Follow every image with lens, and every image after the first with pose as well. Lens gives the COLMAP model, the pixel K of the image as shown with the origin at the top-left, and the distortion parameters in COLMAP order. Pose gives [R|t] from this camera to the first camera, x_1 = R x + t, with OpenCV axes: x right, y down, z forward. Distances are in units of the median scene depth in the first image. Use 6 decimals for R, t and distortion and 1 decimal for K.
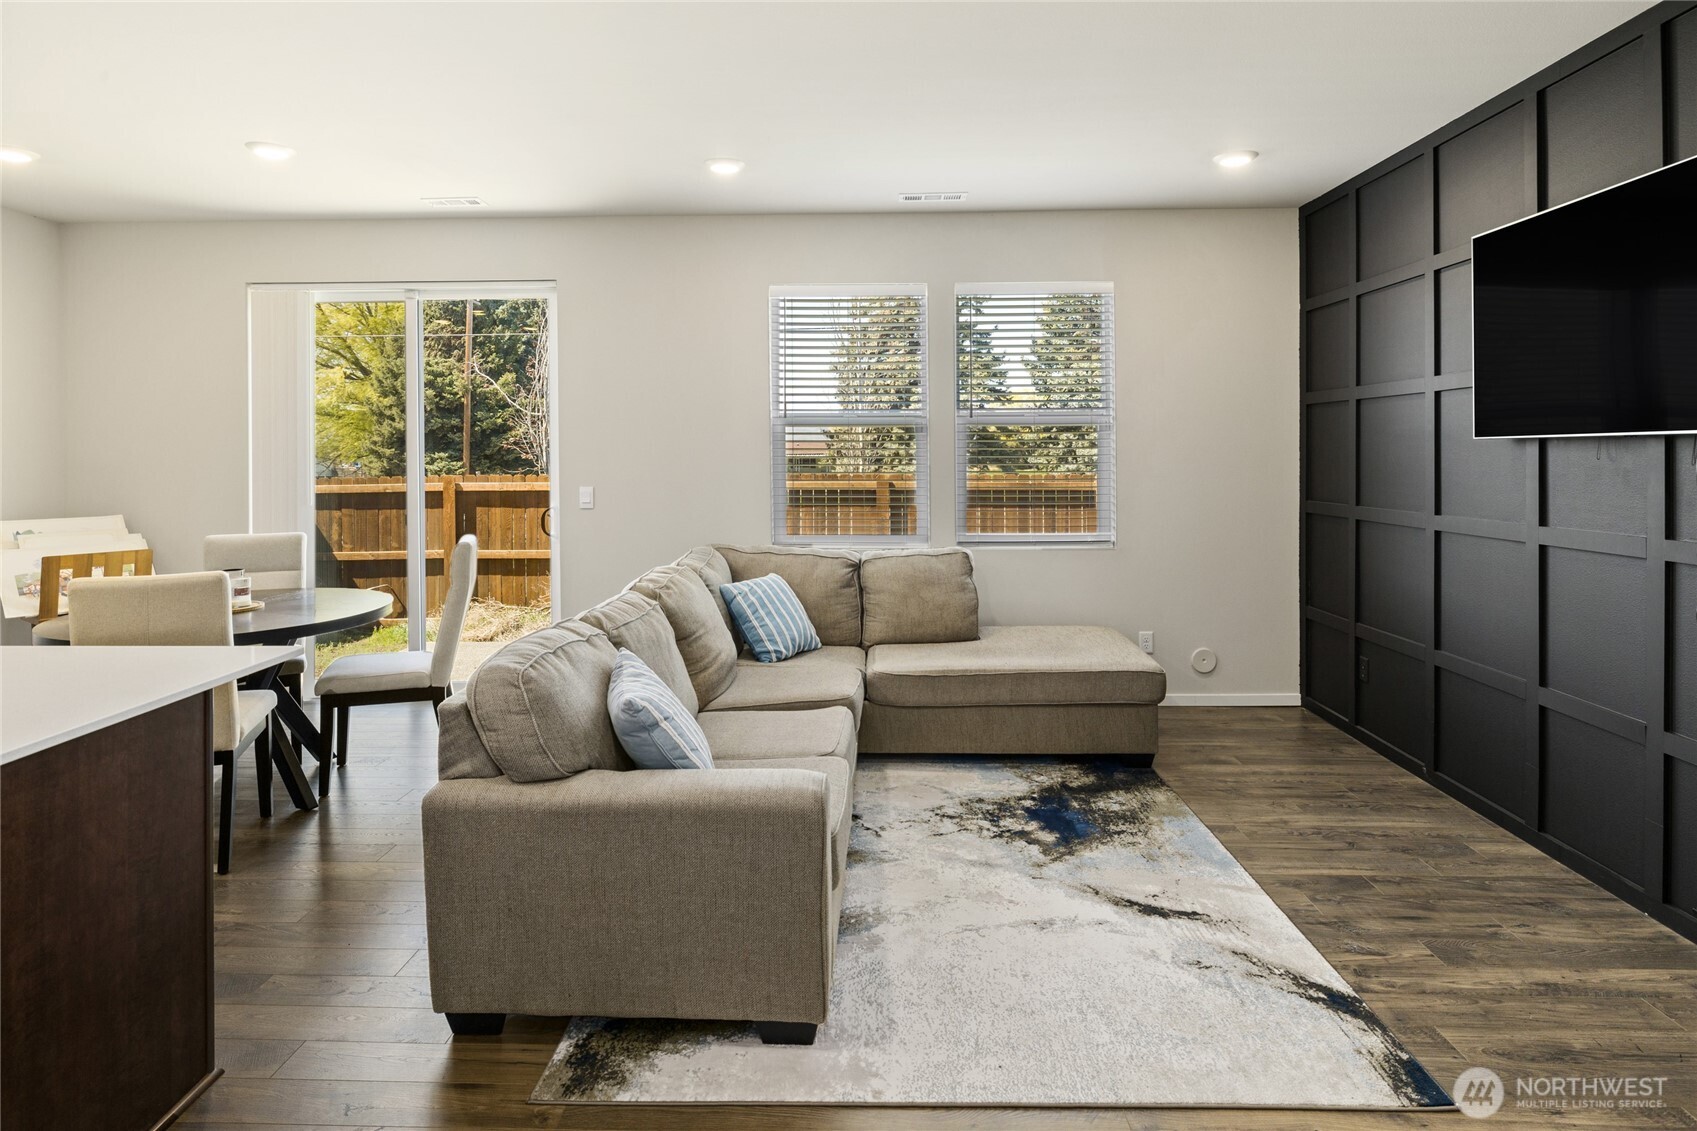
lens RADIAL K [[916.2, 0, 869.3], [0, 916.2, 458.8], [0, 0, 1]] dist [0.002166, 0.001166]
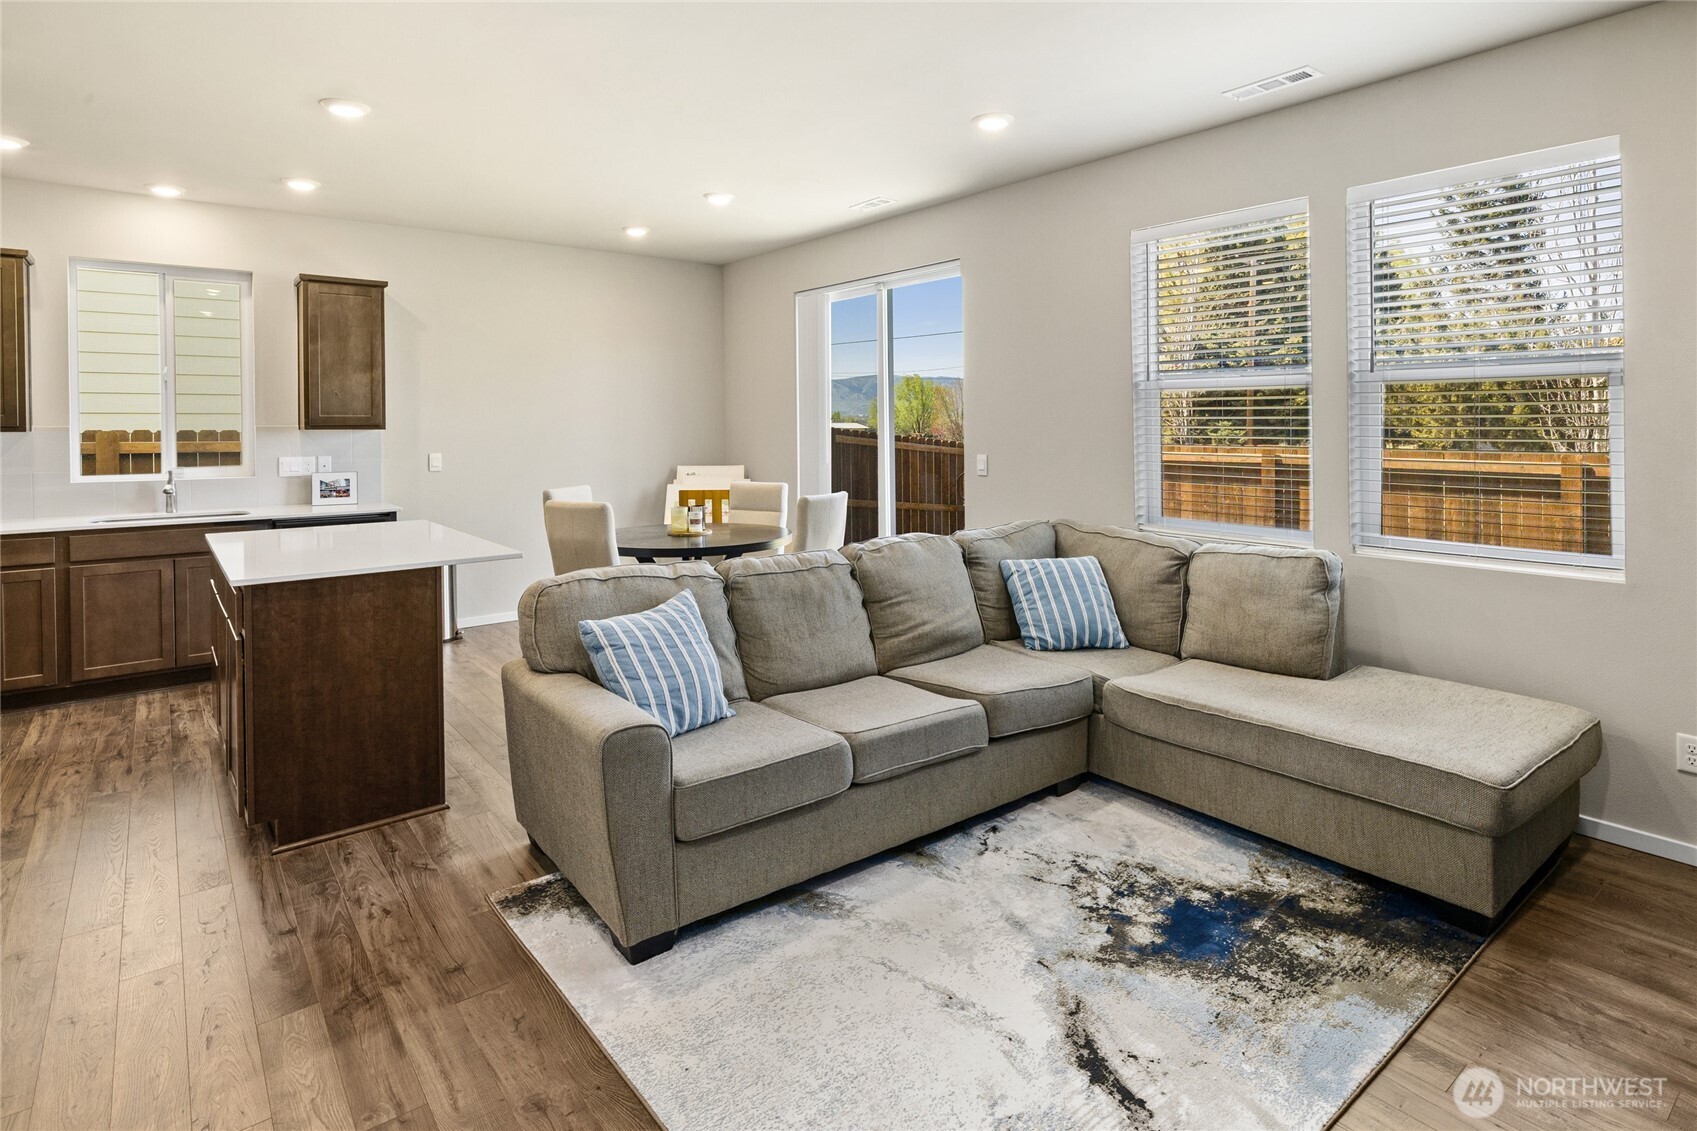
lens RADIAL K [[913.1, 0, 811.4], [0, 913.1, 449.2], [0, 0, 1]] dist [-0.007369, 0.000212]
pose [[0.621091, 0.022696, -0.783410, 0.578782], [-0.005692, 0.999685, 0.024449, 0.000305], [0.783718, -0.010725, 0.621024, 0.323539]]
